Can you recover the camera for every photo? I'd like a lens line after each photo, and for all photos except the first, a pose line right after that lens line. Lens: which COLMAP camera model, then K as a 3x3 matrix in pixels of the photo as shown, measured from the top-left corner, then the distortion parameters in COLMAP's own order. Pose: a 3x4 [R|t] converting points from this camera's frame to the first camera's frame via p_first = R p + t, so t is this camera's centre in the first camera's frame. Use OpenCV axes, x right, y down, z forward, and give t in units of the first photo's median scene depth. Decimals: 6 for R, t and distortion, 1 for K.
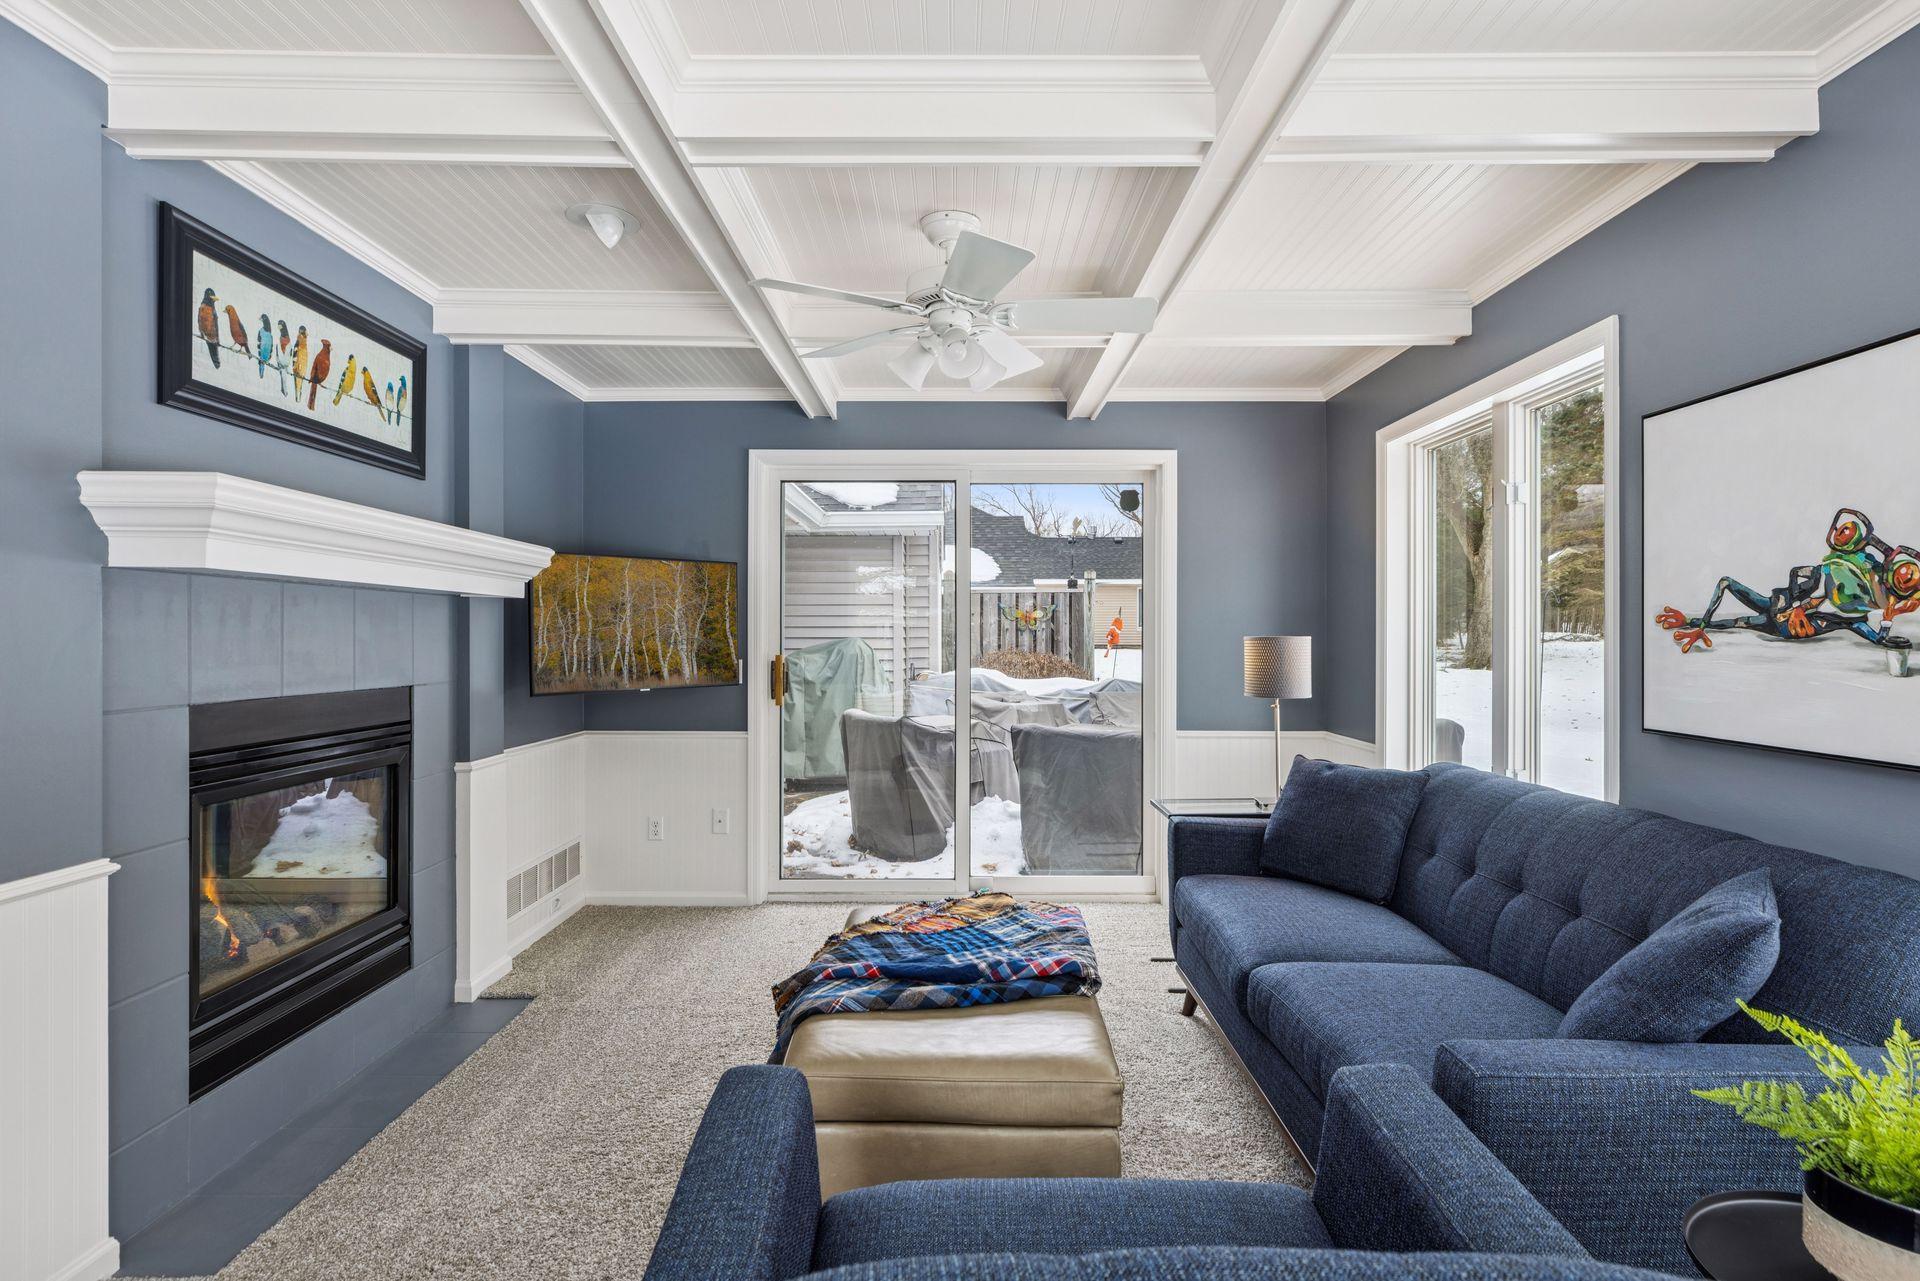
lens RADIAL K [[991.0, 0, 953.9], [0, 991.0, 641.5], [0, 0, 1]] dist [-0.005499, 0.002878]
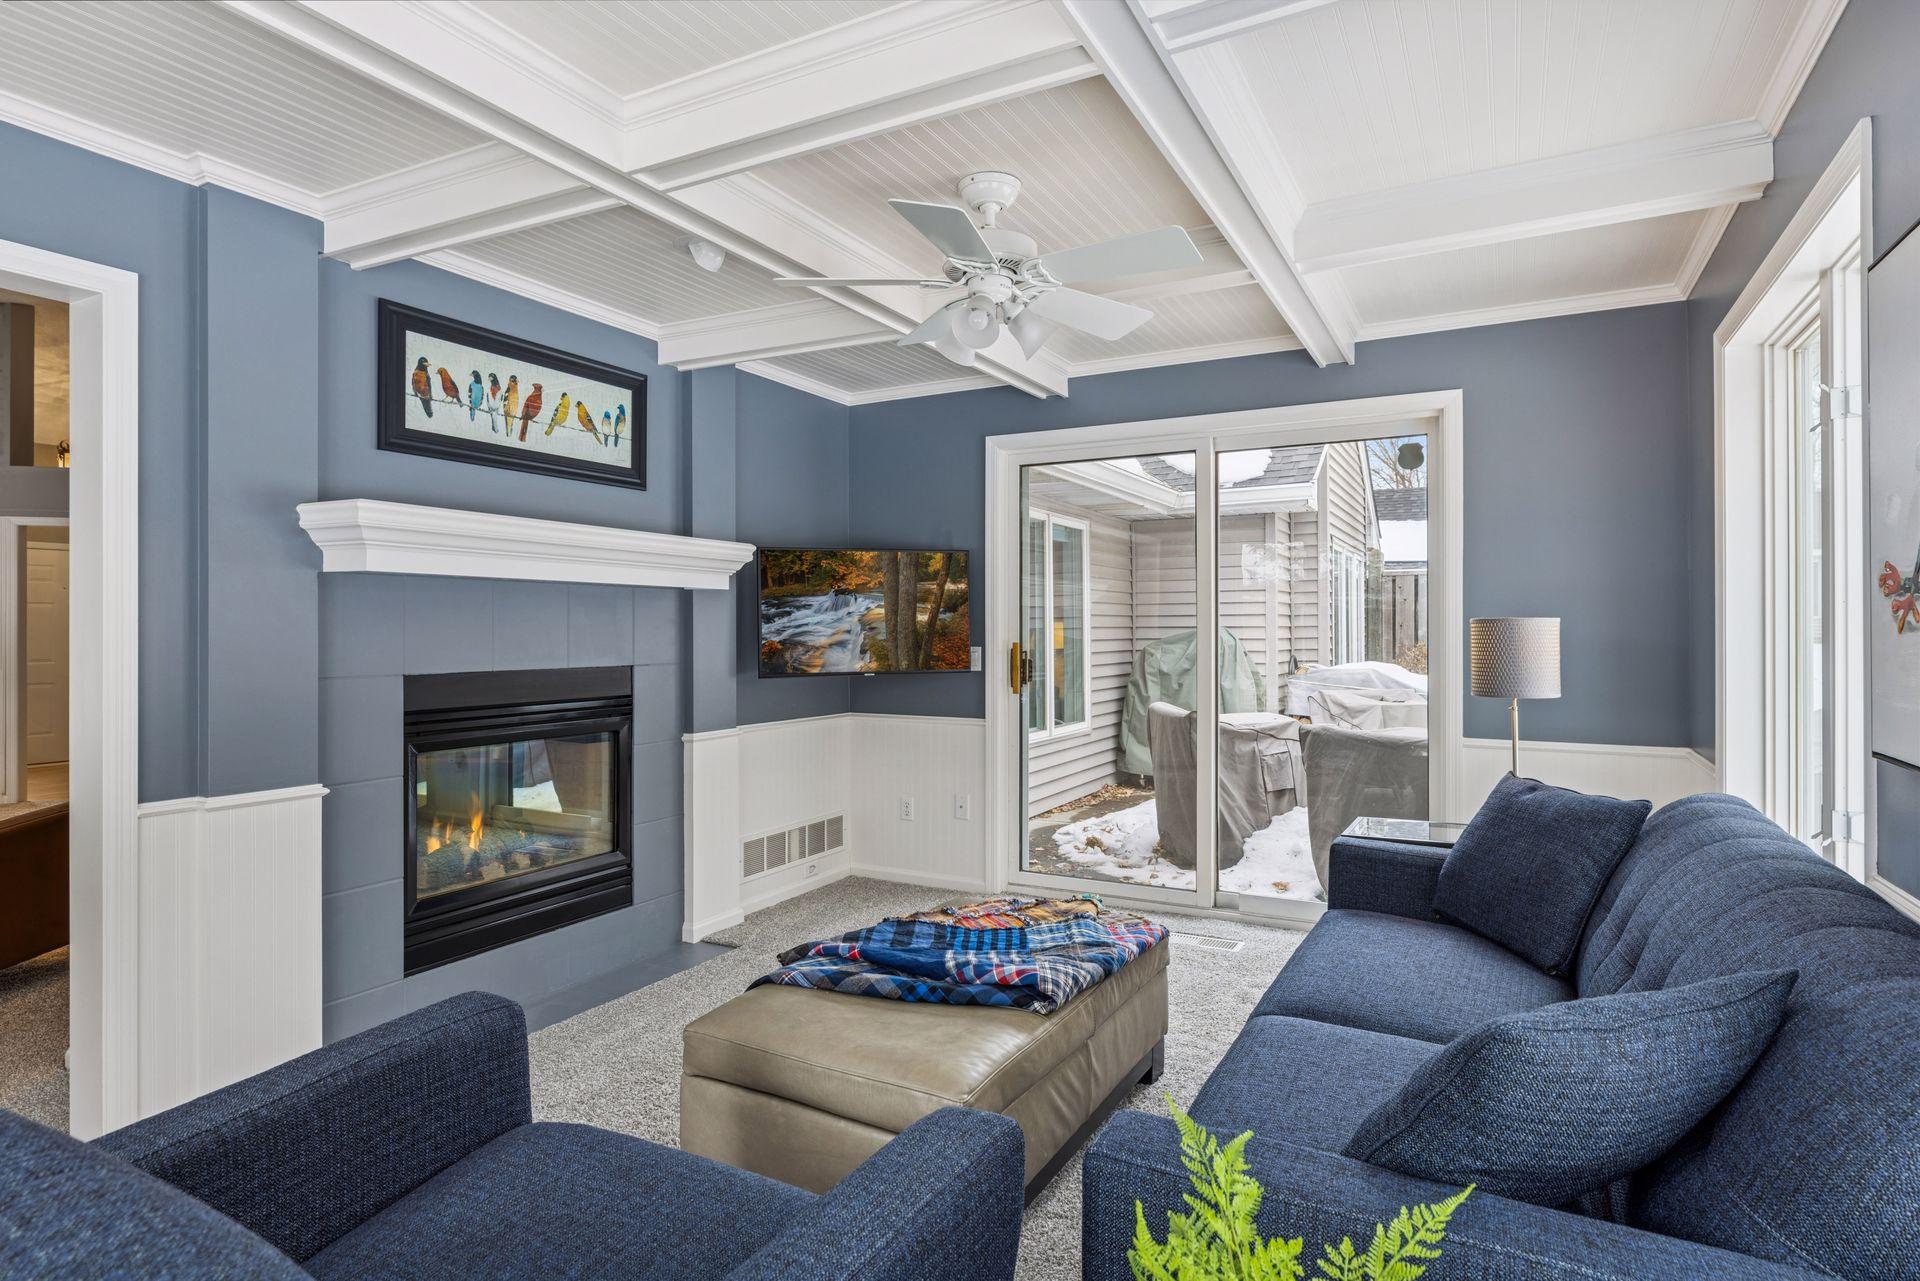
lens RADIAL K [[1038.6, 0, 958.5], [0, 1038.6, 631.3], [0, 0, 1]] dist [-0.002753, 0.001048]
pose [[0.880578, -0.003158, -0.473892, 0.435976], [0.001742, 0.999993, -0.003428, 0.009650], [0.473899, 0.002193, 0.880577, 0.106599]]
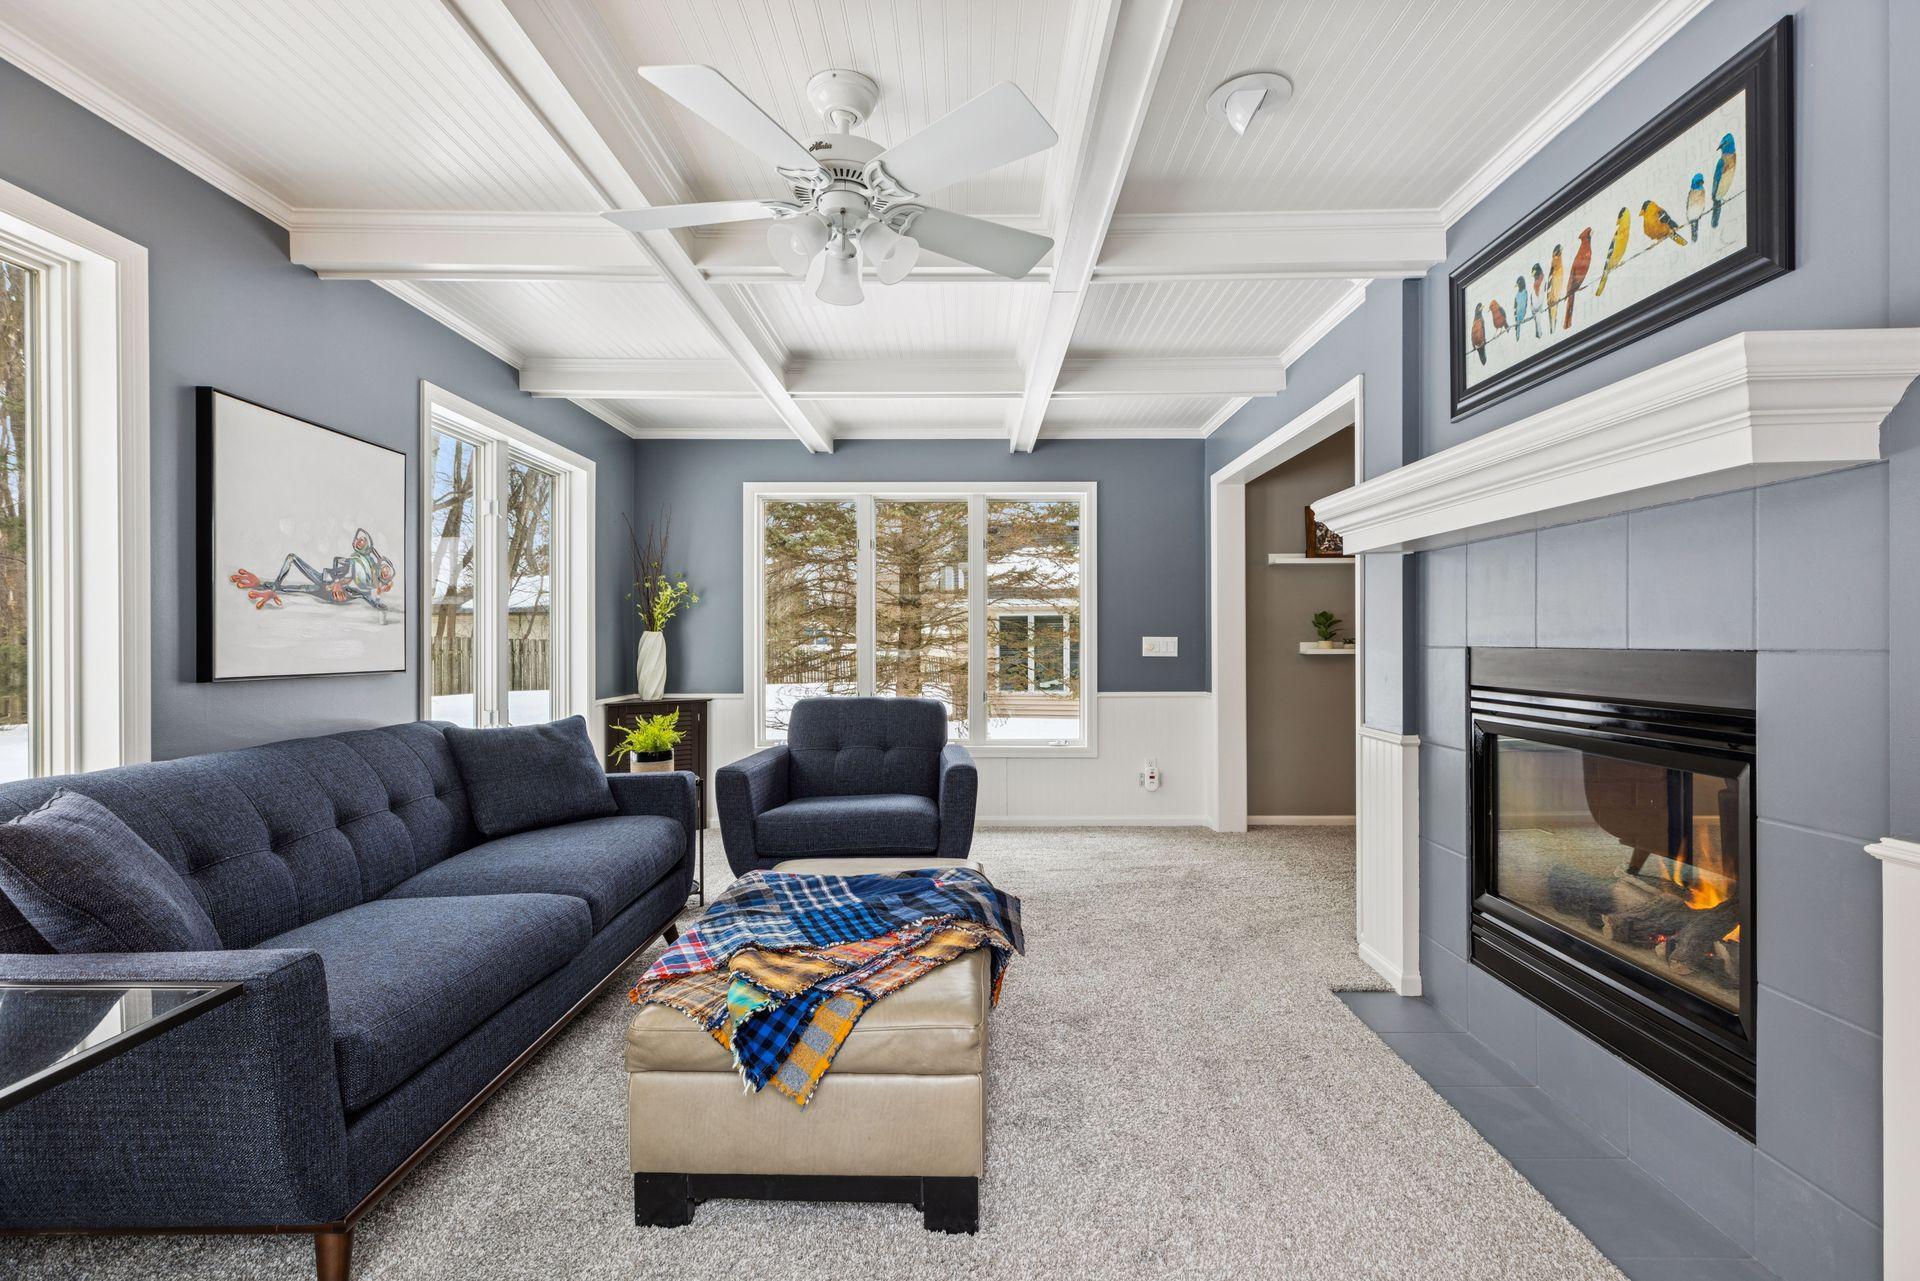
lens RADIAL K [[840.1, 0, 964.0], [0, 840.1, 636.5], [0, 0, 1]] dist [0.000054, -0.000086]
pose [[-0.999993, 0.003009, -0.002170, -0.101375], [0.003010, 0.999995, -0.000254, 0.039757], [0.002169, -0.000261, -0.999998, 1.693067]]
